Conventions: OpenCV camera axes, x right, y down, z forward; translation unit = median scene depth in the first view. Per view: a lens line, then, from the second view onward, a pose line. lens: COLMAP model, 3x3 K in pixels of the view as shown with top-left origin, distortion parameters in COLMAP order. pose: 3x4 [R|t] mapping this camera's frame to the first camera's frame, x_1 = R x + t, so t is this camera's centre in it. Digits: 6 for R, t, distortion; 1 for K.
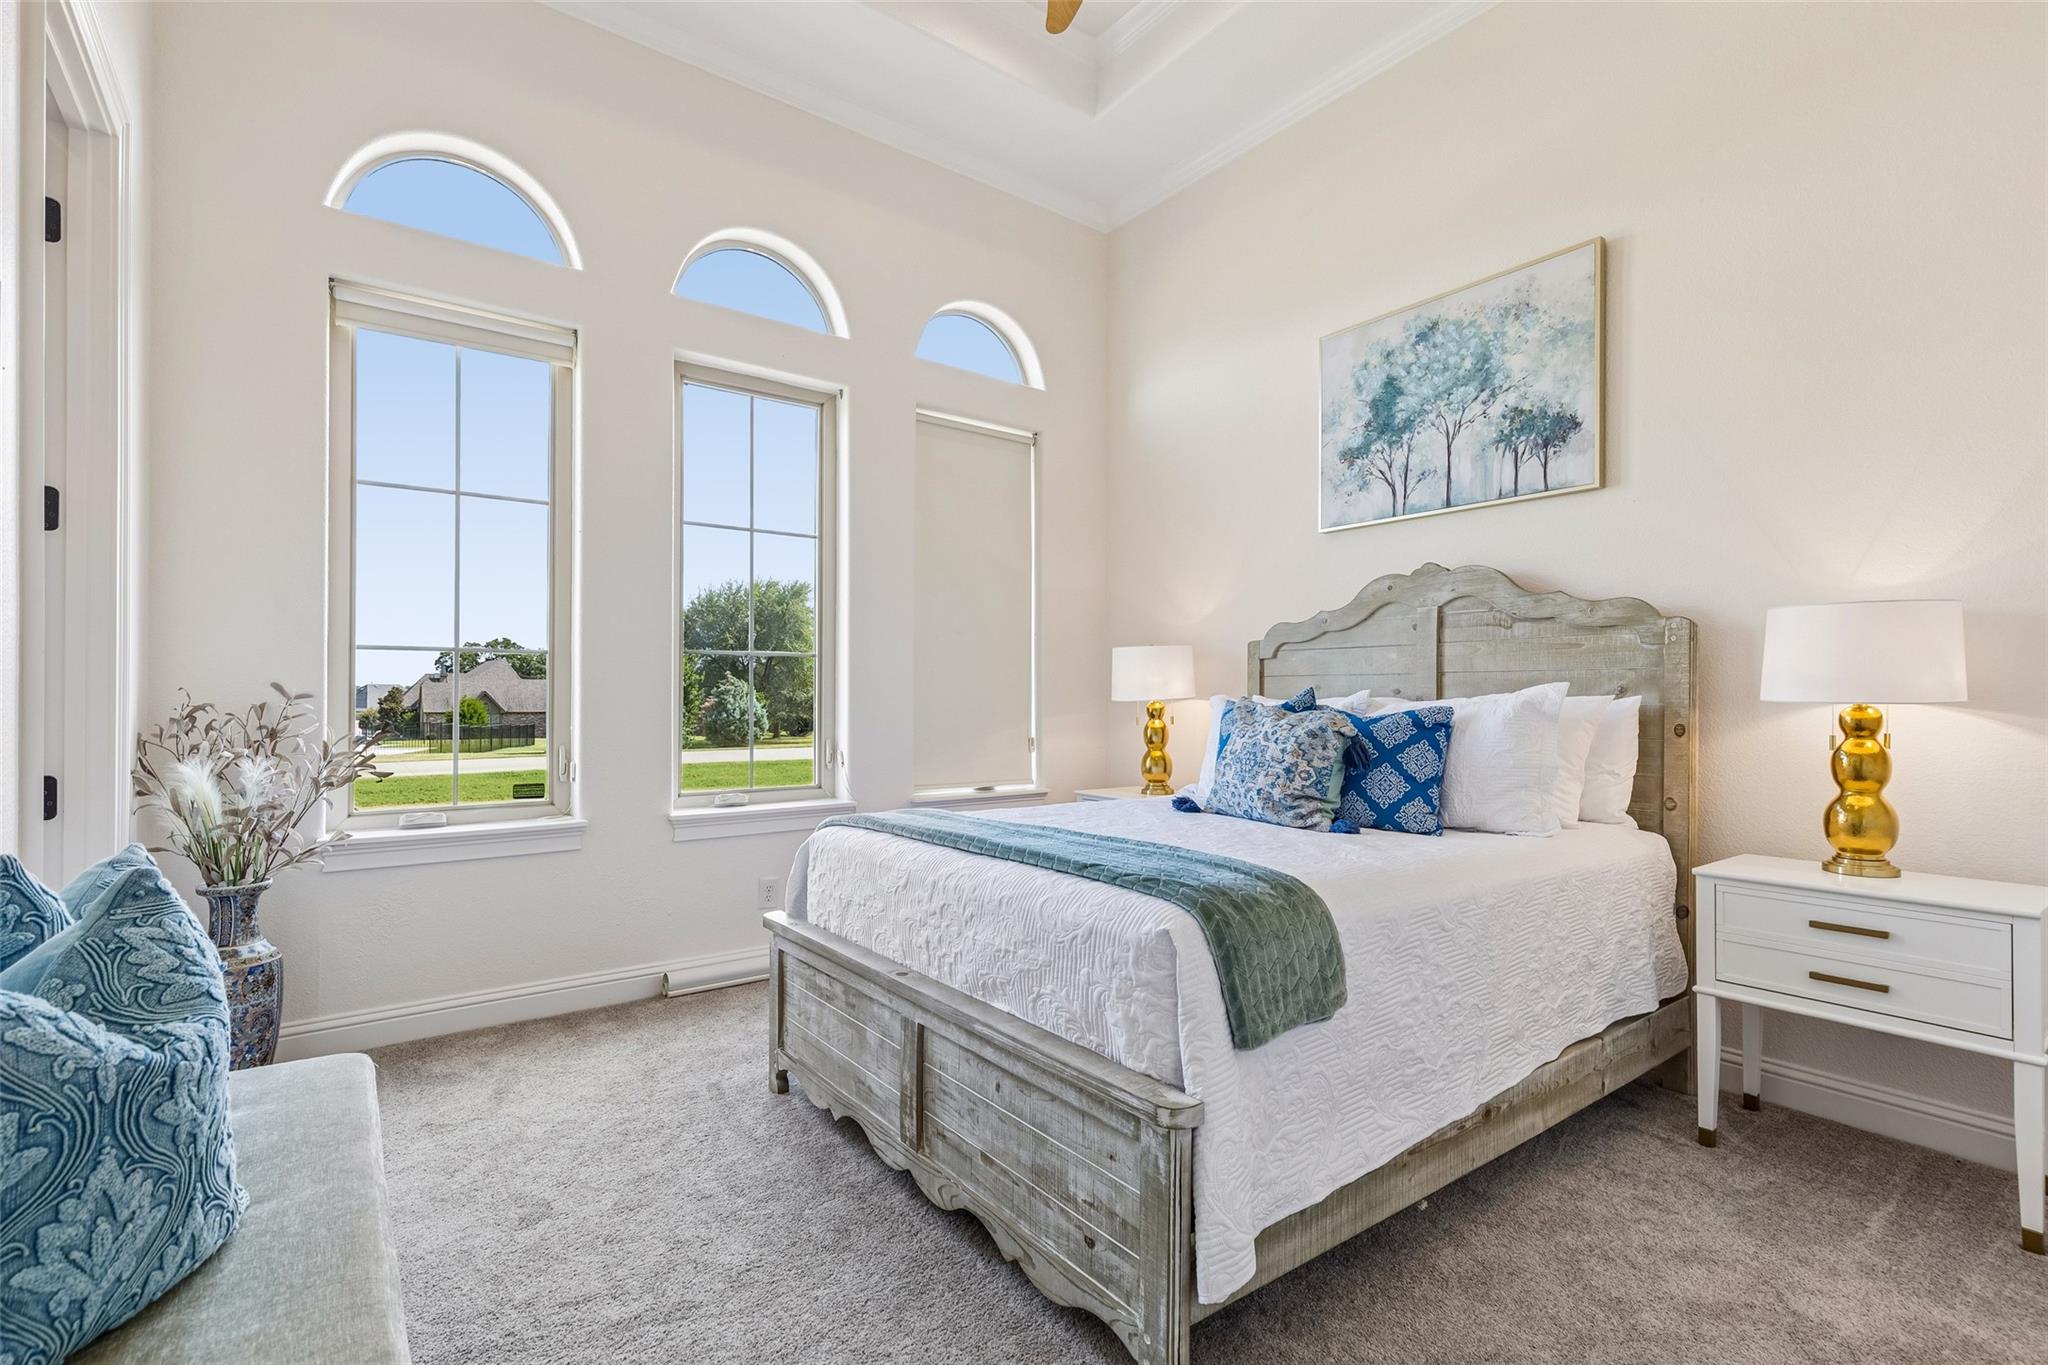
lens RADIAL K [[934.6, 0, 1026.9], [0, 934.6, 687.9], [0, 0, 1]] dist [0.002385, -0.000023]
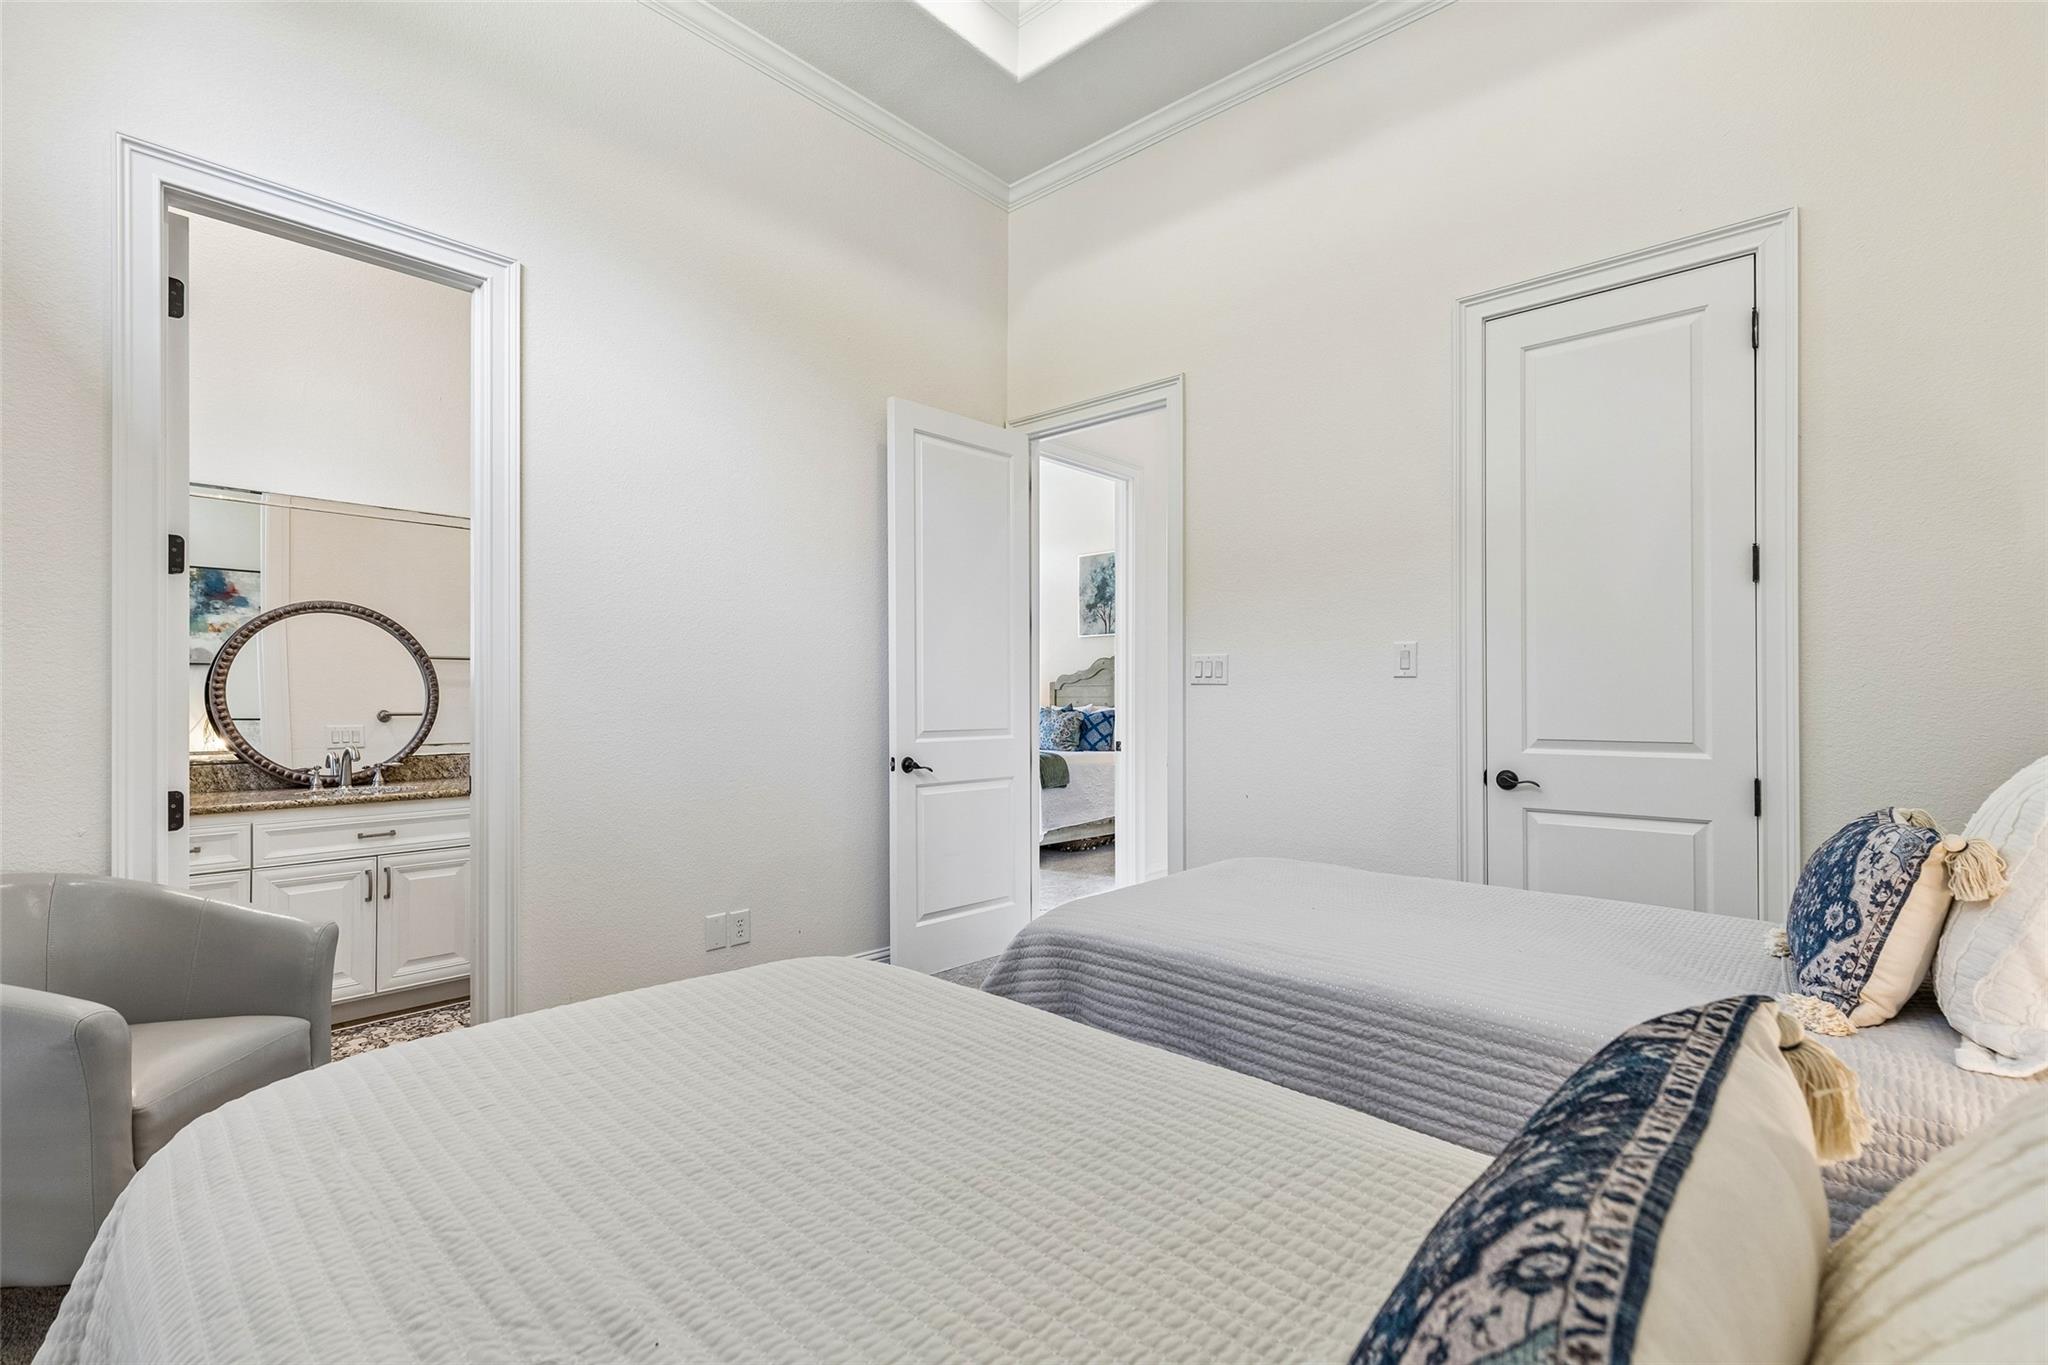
lens RADIAL K [[934.6, 0, 1020.7], [0, 934.6, 689.9], [0, 0, 1]] dist [0.002385, -0.000023]
pose [[0.982829, -0.006106, 0.184420, -0.376960], [0.006373, 0.999979, -0.000854, -0.041029], [-0.184411, 0.002015, 0.982847, -1.815908]]
